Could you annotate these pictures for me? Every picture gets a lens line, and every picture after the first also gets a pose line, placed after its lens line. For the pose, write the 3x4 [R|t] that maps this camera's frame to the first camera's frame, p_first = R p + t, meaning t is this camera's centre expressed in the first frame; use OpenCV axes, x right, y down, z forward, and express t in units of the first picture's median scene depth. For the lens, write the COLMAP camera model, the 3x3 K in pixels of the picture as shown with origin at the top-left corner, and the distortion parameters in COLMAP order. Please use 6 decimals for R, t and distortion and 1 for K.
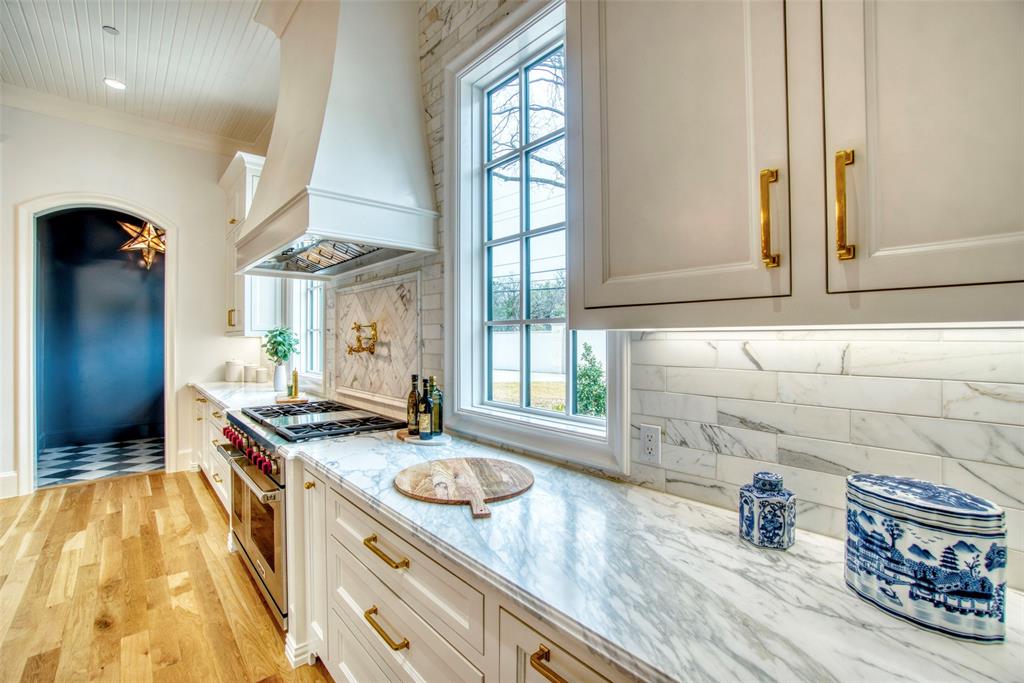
lens RADIAL K [[455.0, 0, 510.0], [0, 455.0, 351.1], [0, 0, 1]] dist [0.000021, 0.000135]
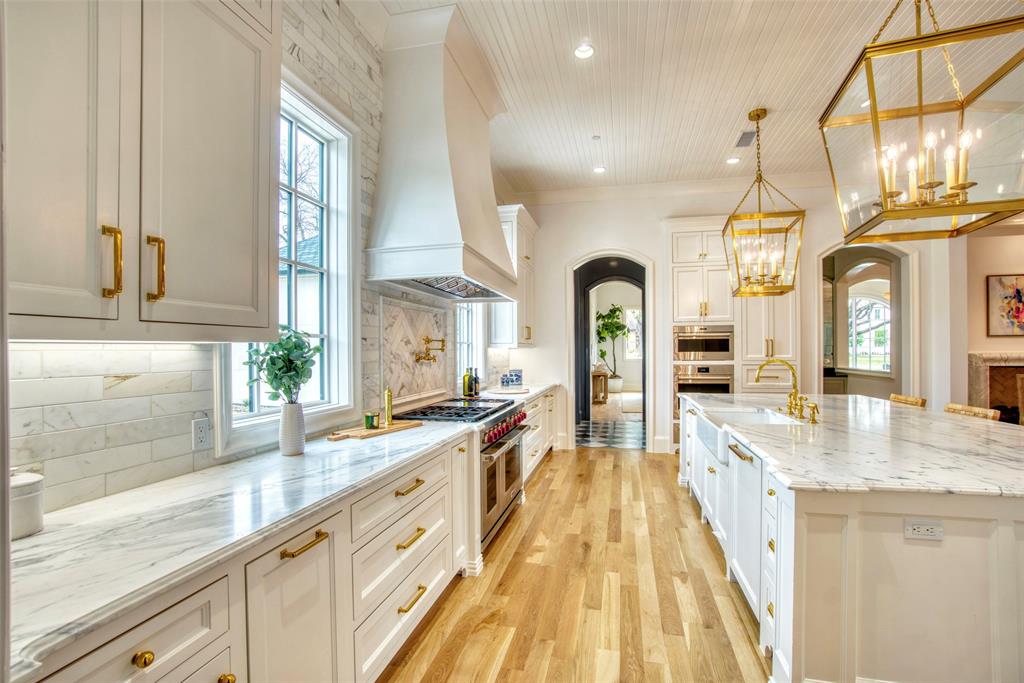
lens RADIAL K [[427.6, 0, 512.0], [0, 427.6, 341.5], [0, 0, 1]] dist [-0.012259, 0.000282]
pose [[-0.582532, 0.036245, 0.811999, -1.550168], [0.046171, 0.998868, -0.011463, -0.025888], [-0.811495, 0.030813, -0.583546, 1.622312]]
